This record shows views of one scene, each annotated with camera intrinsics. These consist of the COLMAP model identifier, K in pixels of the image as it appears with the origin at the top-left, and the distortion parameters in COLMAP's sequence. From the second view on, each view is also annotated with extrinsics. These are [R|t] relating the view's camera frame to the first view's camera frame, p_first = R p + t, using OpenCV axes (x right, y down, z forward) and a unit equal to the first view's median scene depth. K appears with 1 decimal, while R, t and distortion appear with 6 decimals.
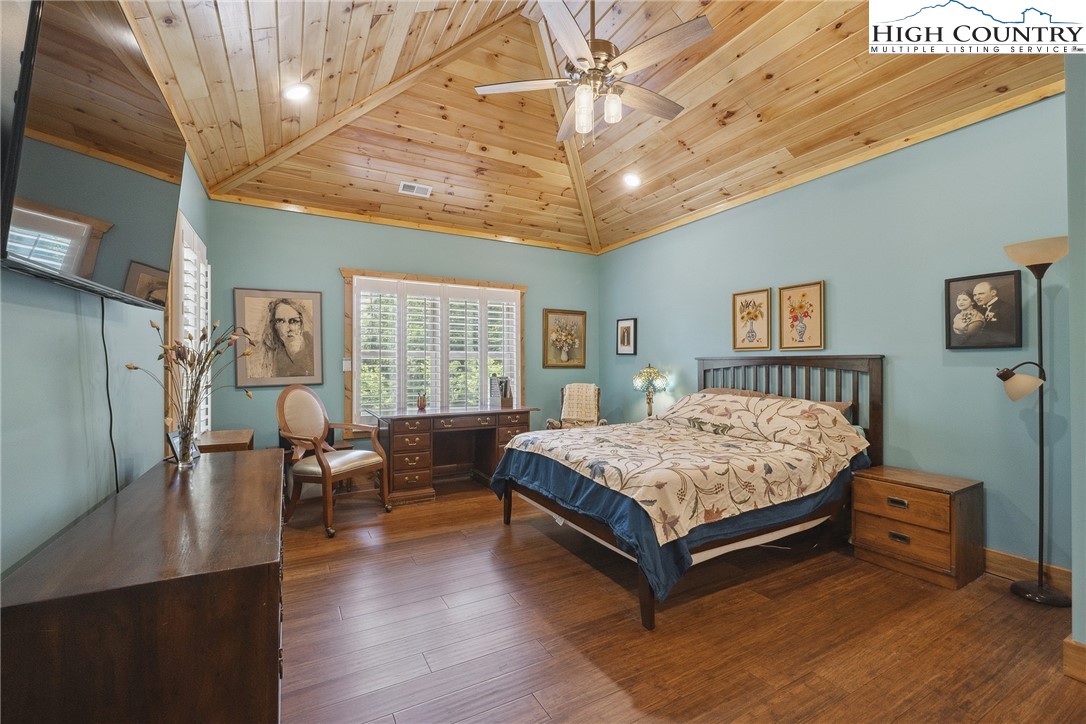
lens RADIAL K [[459.8, 0, 540.2], [0, 459.8, 362.3], [0, 0, 1]] dist [-0.002048, 0.000449]
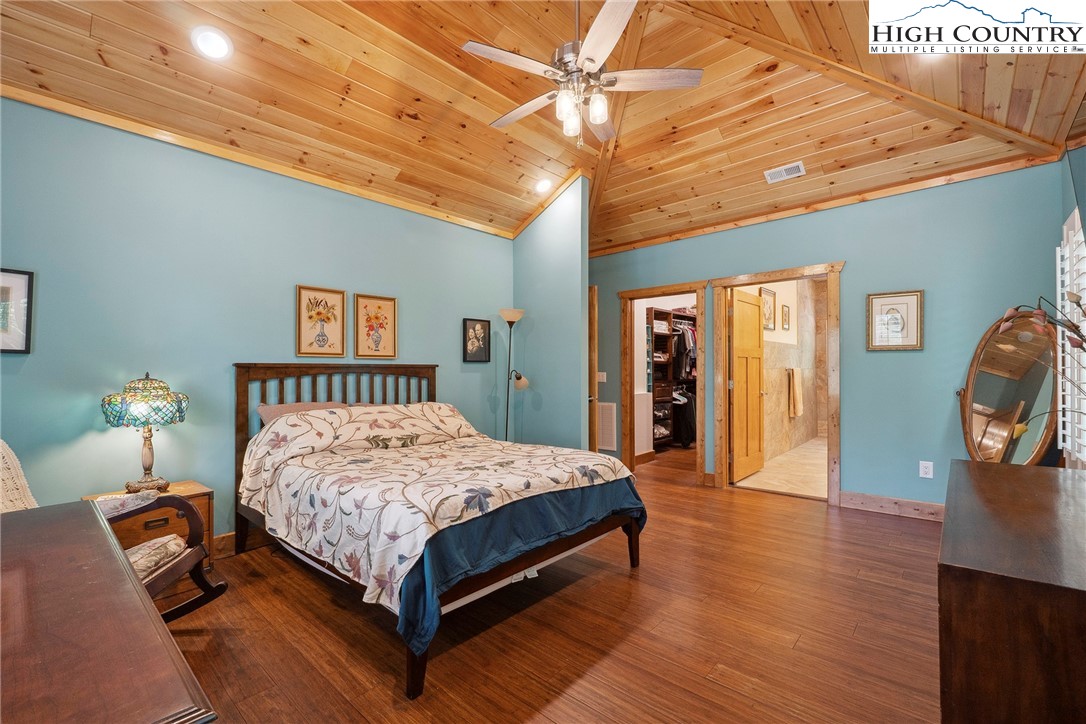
lens RADIAL K [[459.8, 0, 542.0], [0, 459.8, 367.4], [0, 0, 1]] dist [-0.002048, 0.000449]
pose [[-0.312024, 0.010157, 0.950020, -0.564450], [0.002850, 0.999948, -0.009754, 0.005046], [-0.950070, -0.000336, -0.312037, 0.988290]]
